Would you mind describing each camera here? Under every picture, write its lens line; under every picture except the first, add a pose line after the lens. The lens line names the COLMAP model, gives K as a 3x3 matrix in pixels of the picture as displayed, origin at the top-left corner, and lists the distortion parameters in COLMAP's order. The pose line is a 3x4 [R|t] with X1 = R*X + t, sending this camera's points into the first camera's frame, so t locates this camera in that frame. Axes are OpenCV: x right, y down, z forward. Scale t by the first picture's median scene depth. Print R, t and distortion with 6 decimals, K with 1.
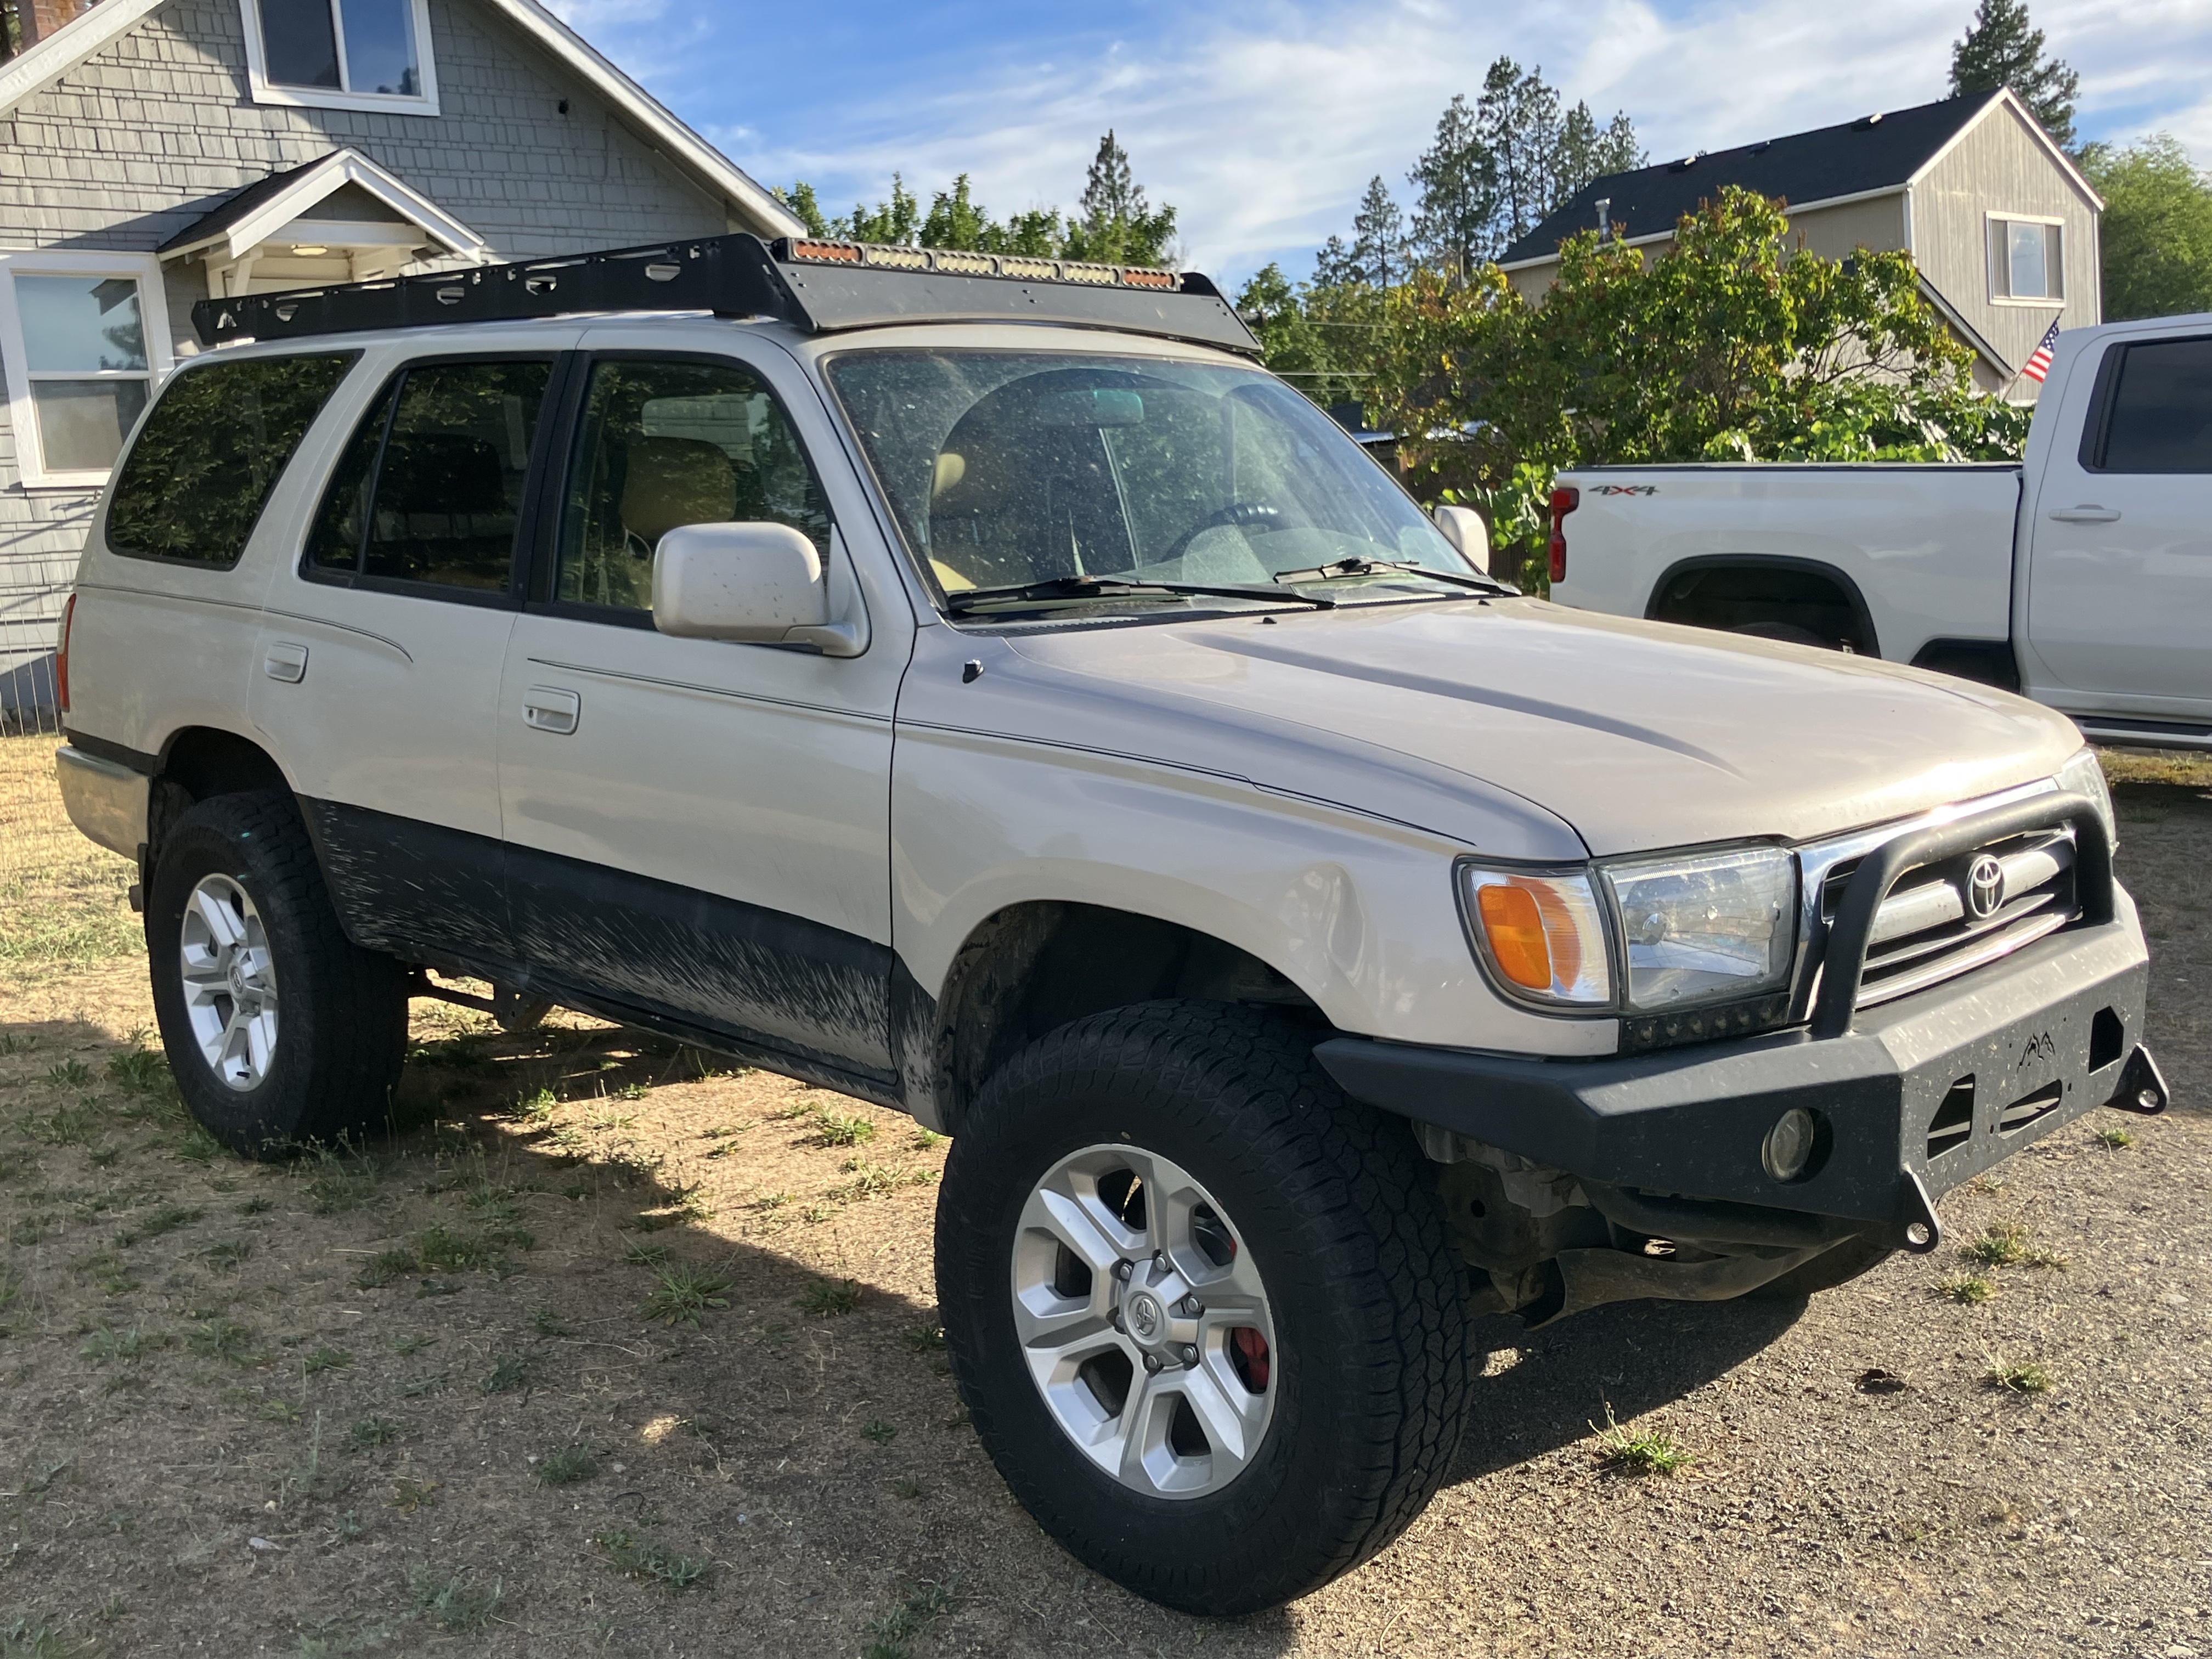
lens RADIAL K [[2327.1, 0, 1106.0], [0, 2327.1, 829.5], [0, 0, 1]] dist [0.011845, 0.027614]
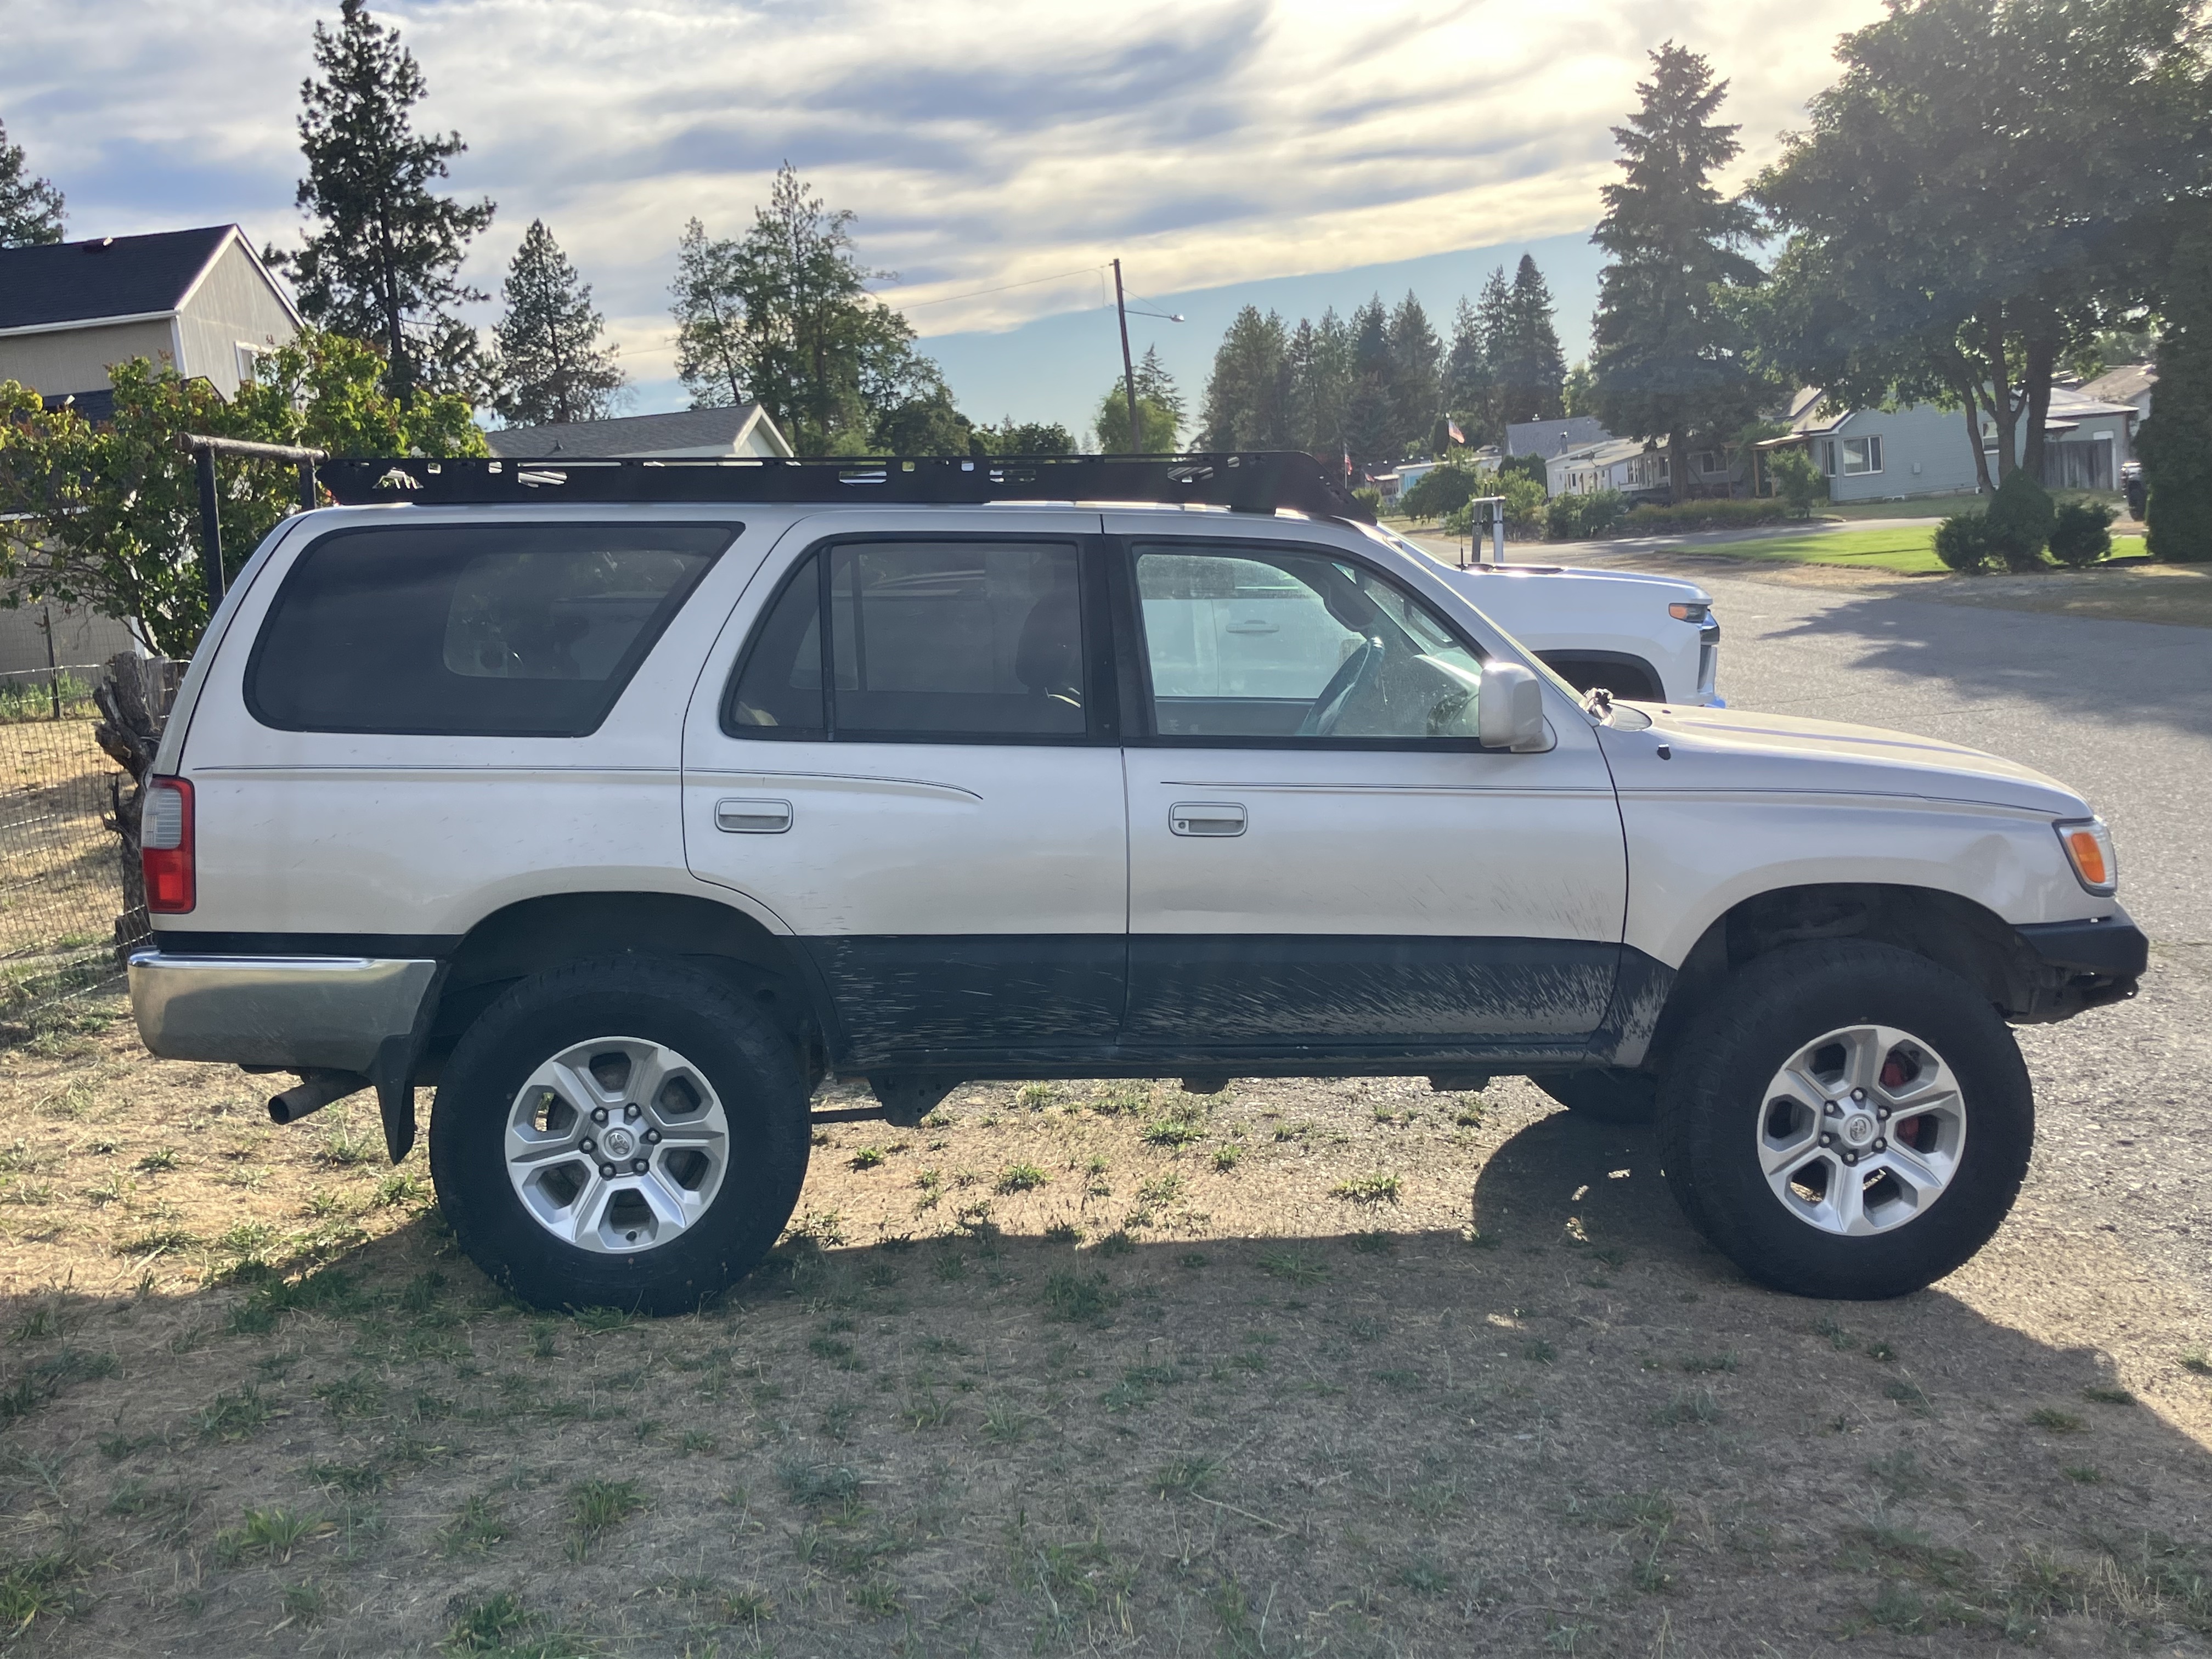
lens RADIAL K [[2305.2, 0, 1106.0], [0, 2305.2, 829.5], [0, 0, 1]] dist [0.060772, -0.060685]
pose [[0.666233, -0.091187, 0.740147, -1.057134], [0.124592, 0.992157, 0.010086, -0.058472], [-0.735262, 0.085497, 0.672369, 0.183137]]
